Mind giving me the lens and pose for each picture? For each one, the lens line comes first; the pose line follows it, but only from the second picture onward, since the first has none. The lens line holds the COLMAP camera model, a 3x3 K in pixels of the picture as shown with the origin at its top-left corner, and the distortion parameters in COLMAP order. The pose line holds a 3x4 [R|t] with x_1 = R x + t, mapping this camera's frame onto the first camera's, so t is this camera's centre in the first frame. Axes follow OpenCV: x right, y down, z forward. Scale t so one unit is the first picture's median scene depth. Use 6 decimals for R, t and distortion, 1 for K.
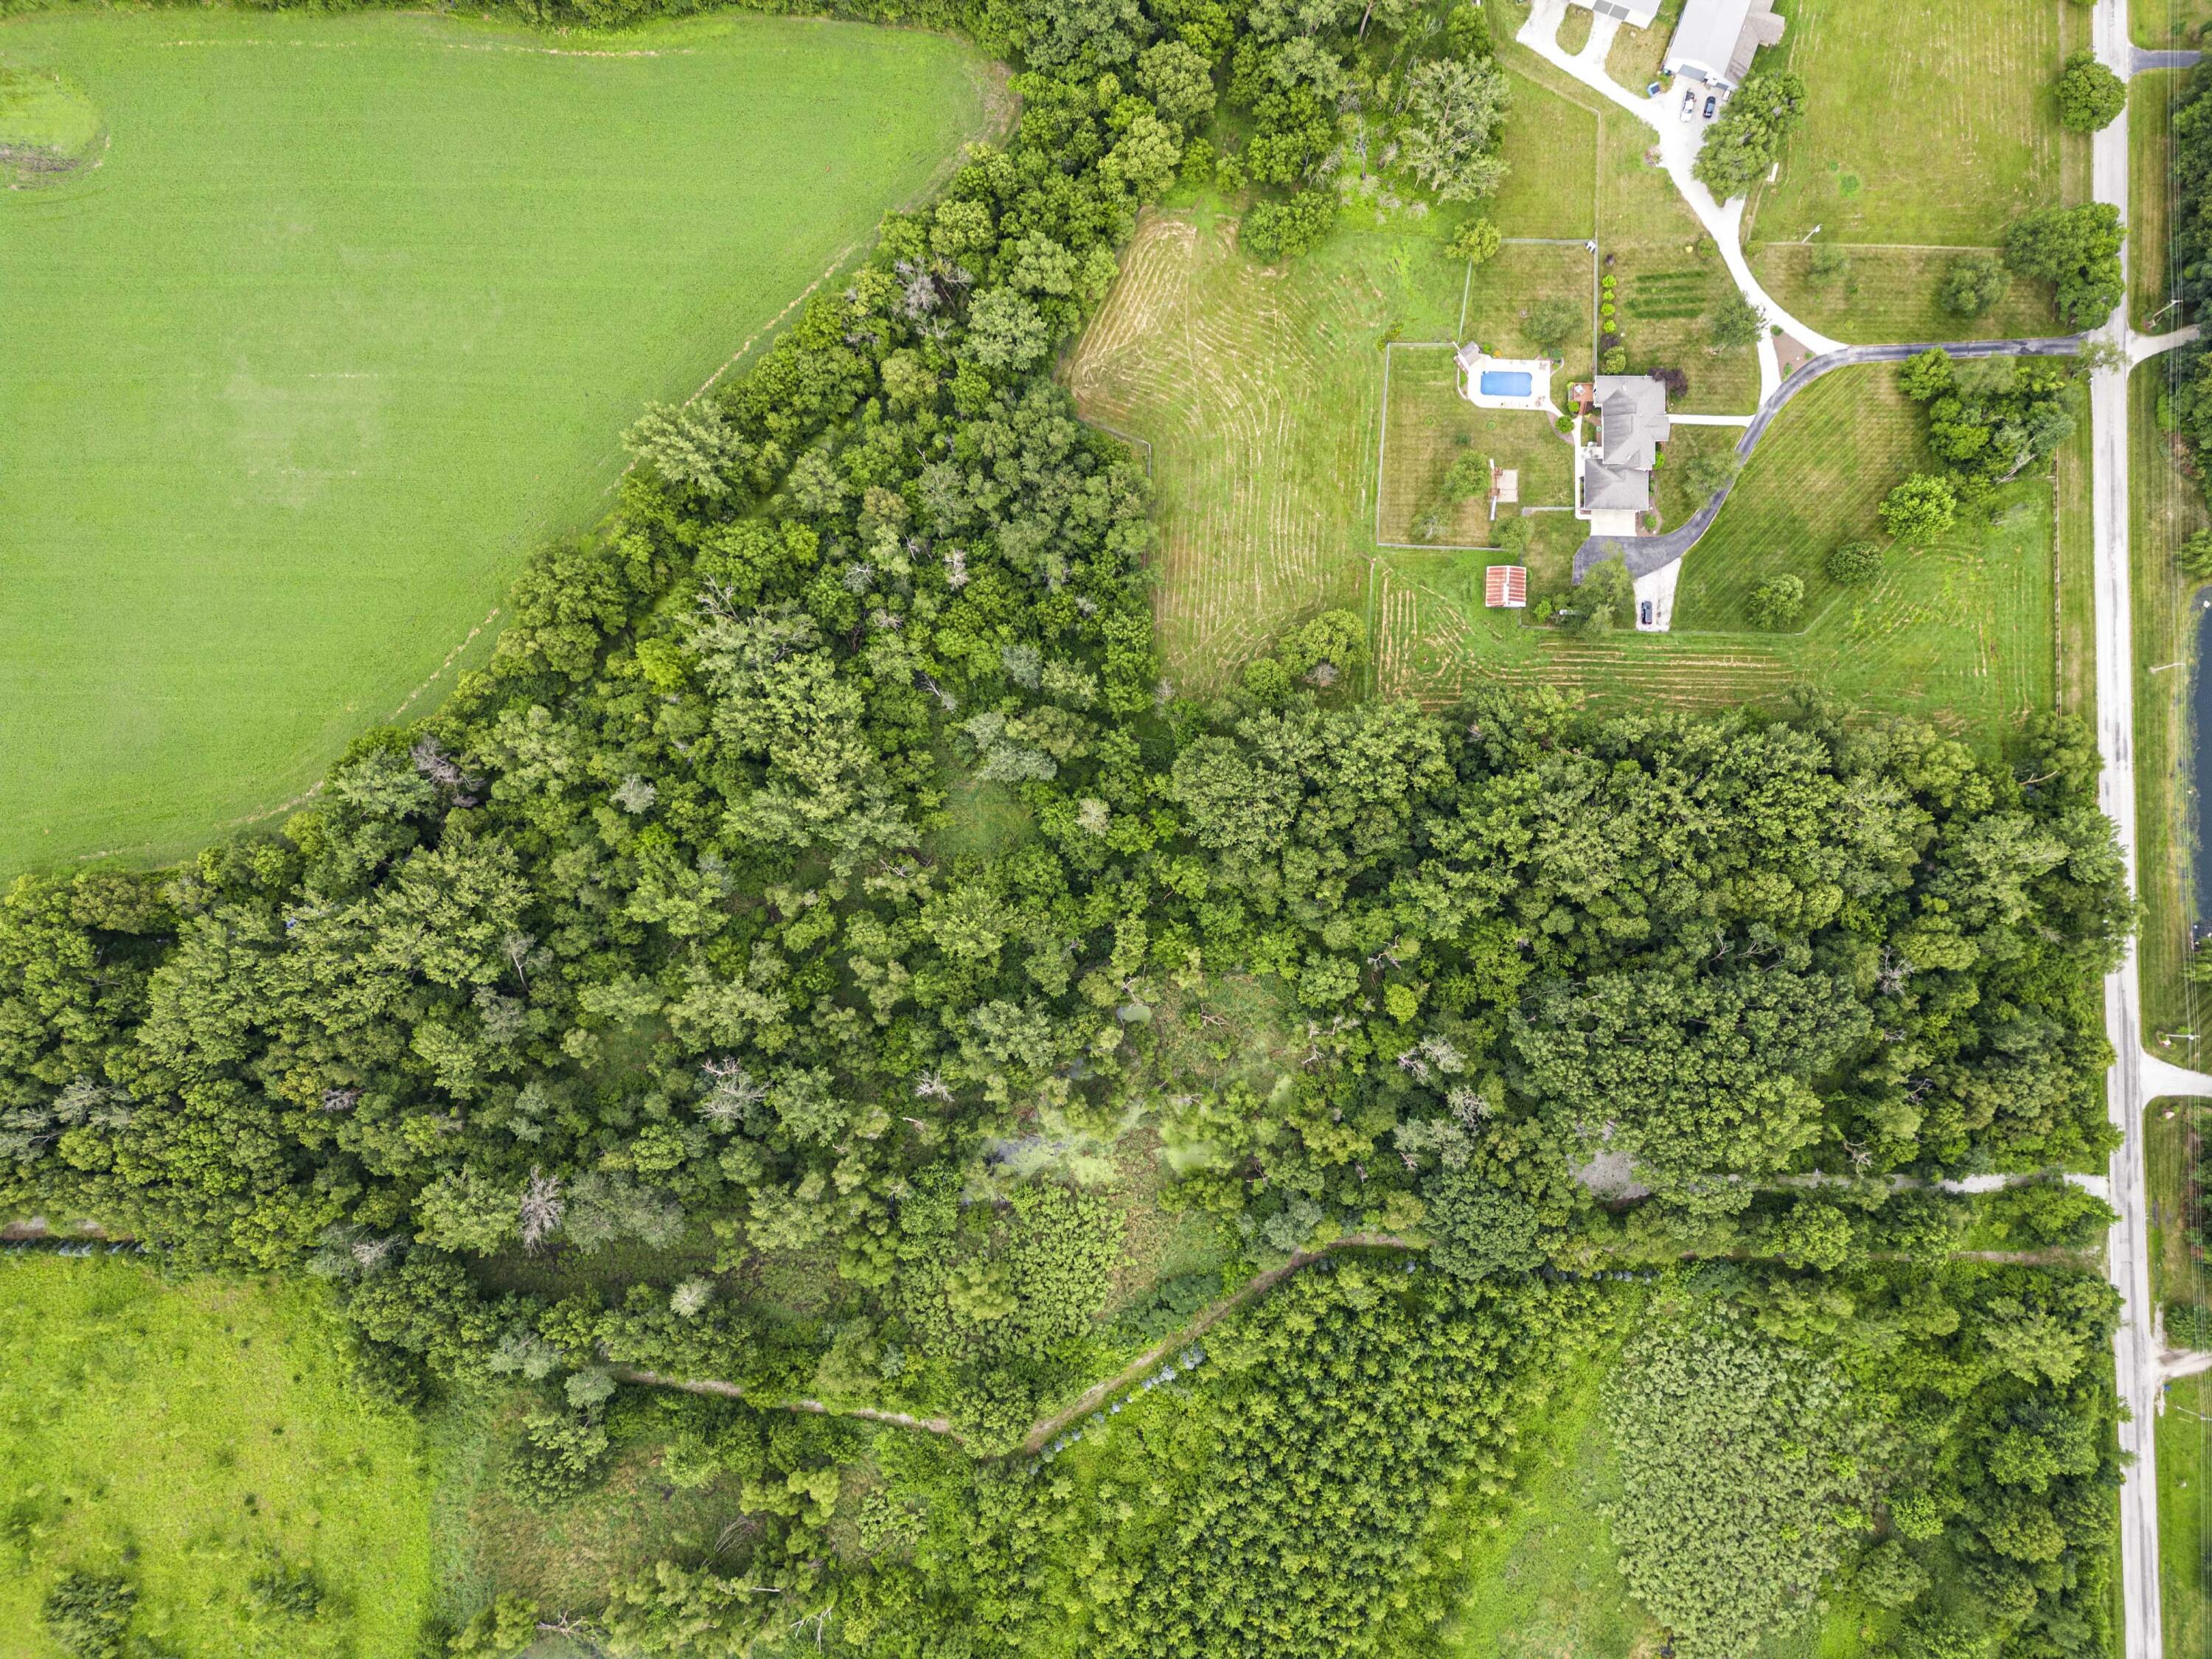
lens RADIAL K [[1548.0, 0, 1097.8], [0, 1548.0, 836.0], [0, 0, 1]] dist [0.084838, -0.080321]
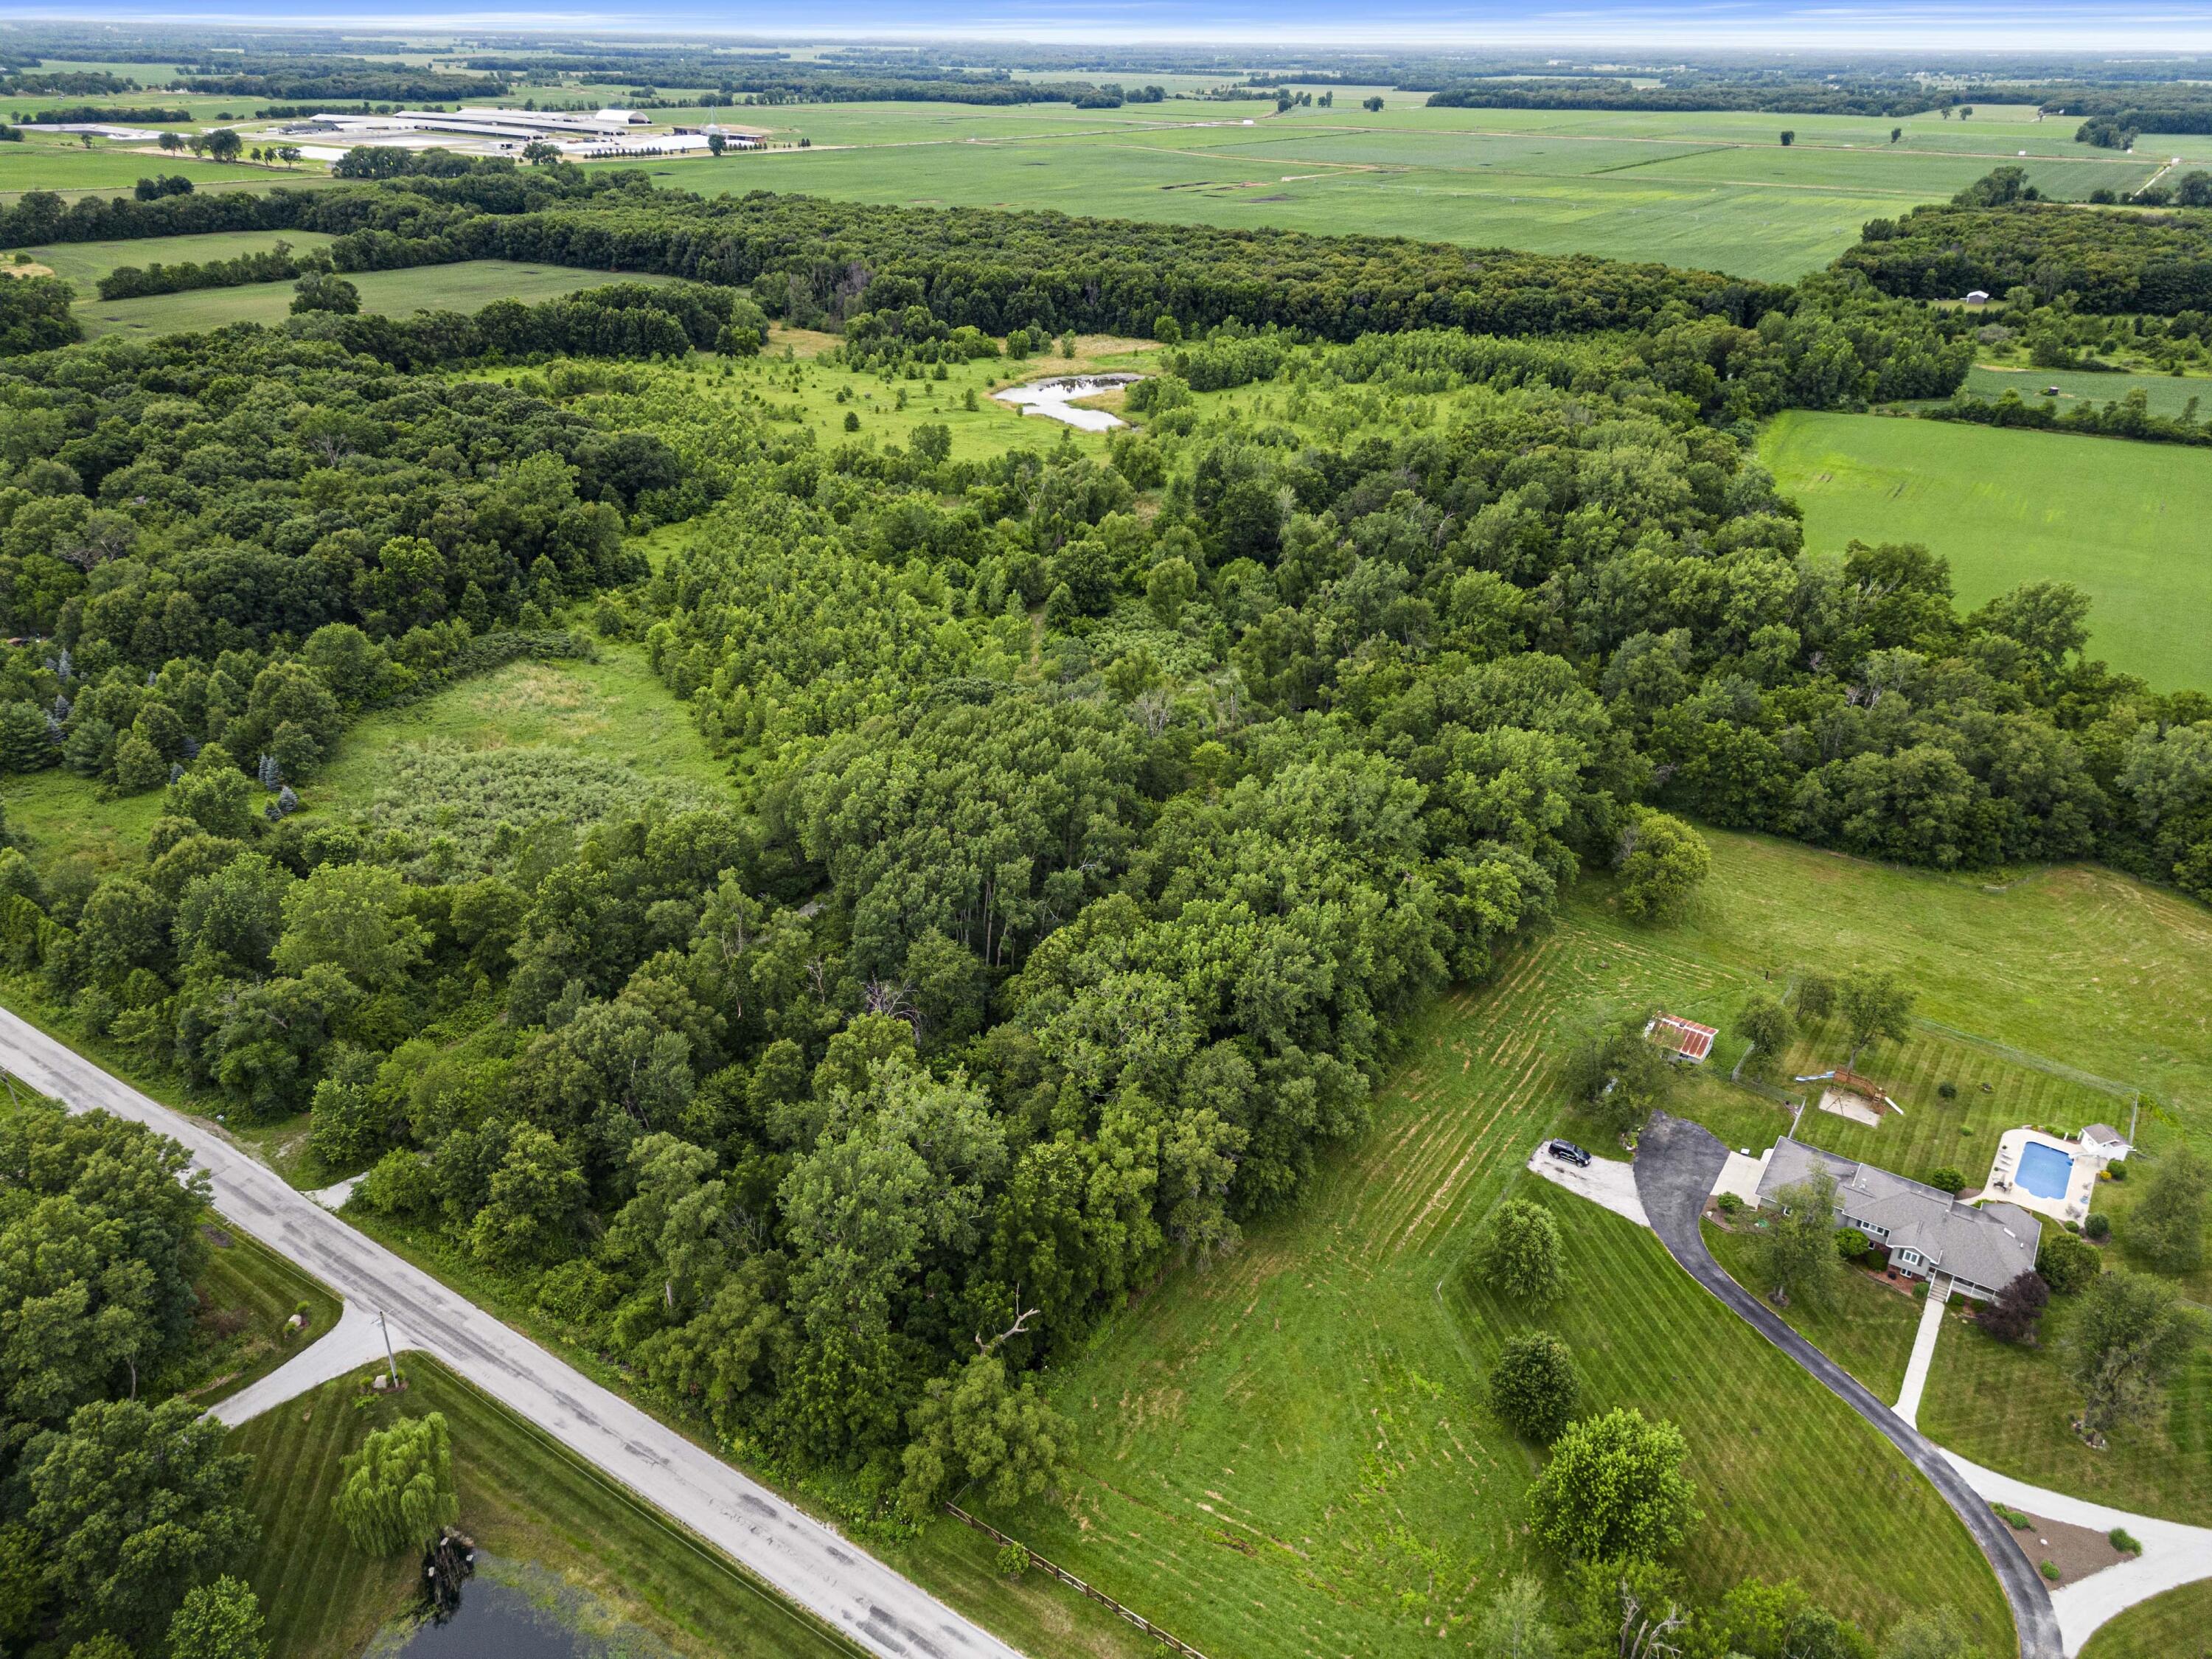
lens RADIAL K [[1544.0, 0, 1106.0], [0, 1544.0, 829.5], [0, 0, 1]] dist [0.077758, -0.077844]
pose [[-0.538694, 0.378594, -0.752646, 0.837779], [-0.841630, -0.201196, 0.501178, -0.264220], [0.038314, 0.903431, 0.427019, 0.629659]]
